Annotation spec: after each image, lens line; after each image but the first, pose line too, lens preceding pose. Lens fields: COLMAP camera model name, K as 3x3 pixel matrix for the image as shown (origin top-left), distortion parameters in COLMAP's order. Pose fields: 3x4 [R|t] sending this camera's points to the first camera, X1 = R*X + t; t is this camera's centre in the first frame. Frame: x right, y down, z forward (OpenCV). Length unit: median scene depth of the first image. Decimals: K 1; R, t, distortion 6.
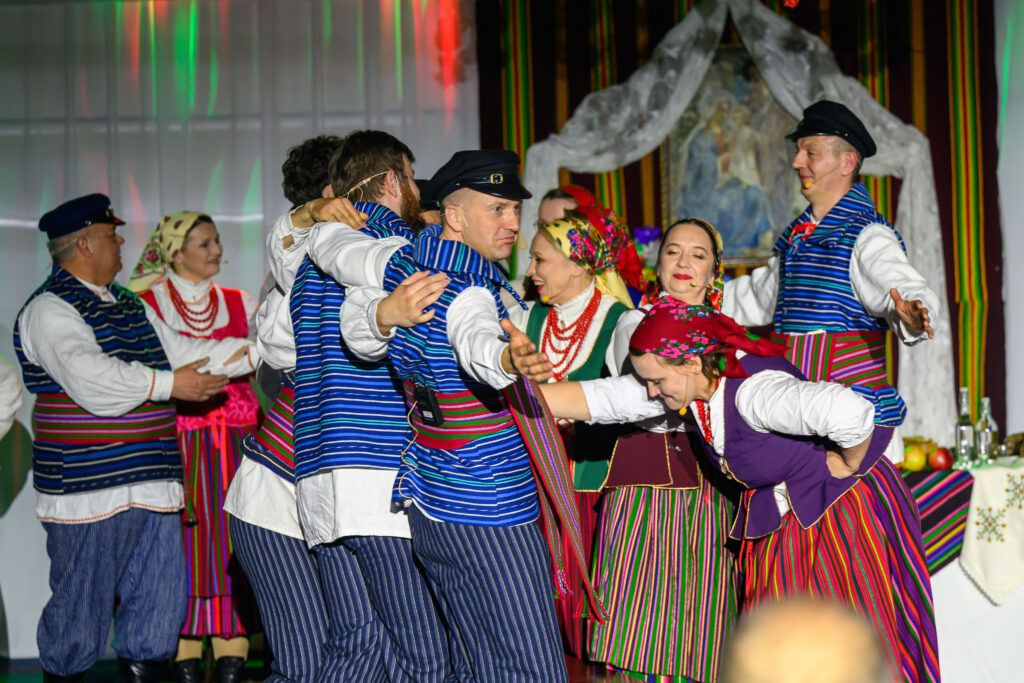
lens RADIAL K [[2747.3, 0, 502.3], [0, 2747.3, 348.1], [0, 0, 1]] dist [0.080587, 0.000000]
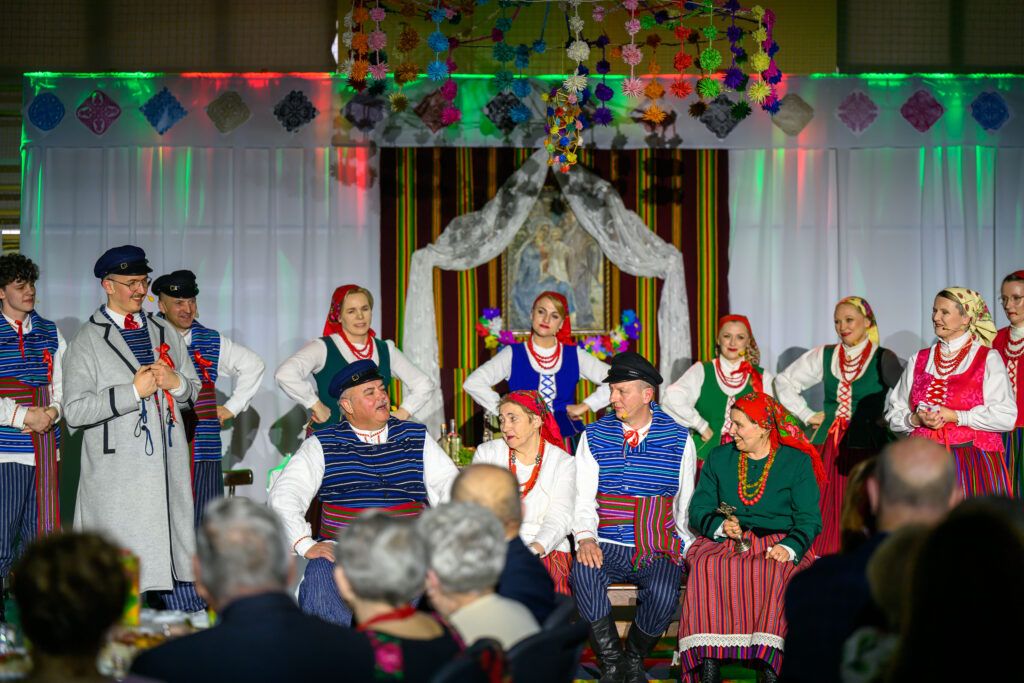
lens RADIAL K [[2948.8, 0, 504.3], [0, 2948.8, 346.6], [0, 0, 1]] dist [0.060543, 0.000000]
pose [[0.999714, 0.023846, 0.001536, 0.057573], [-0.023836, 0.999697, -0.006218, -0.013502], [-0.001683, 0.006180, 0.999979, -0.590172]]
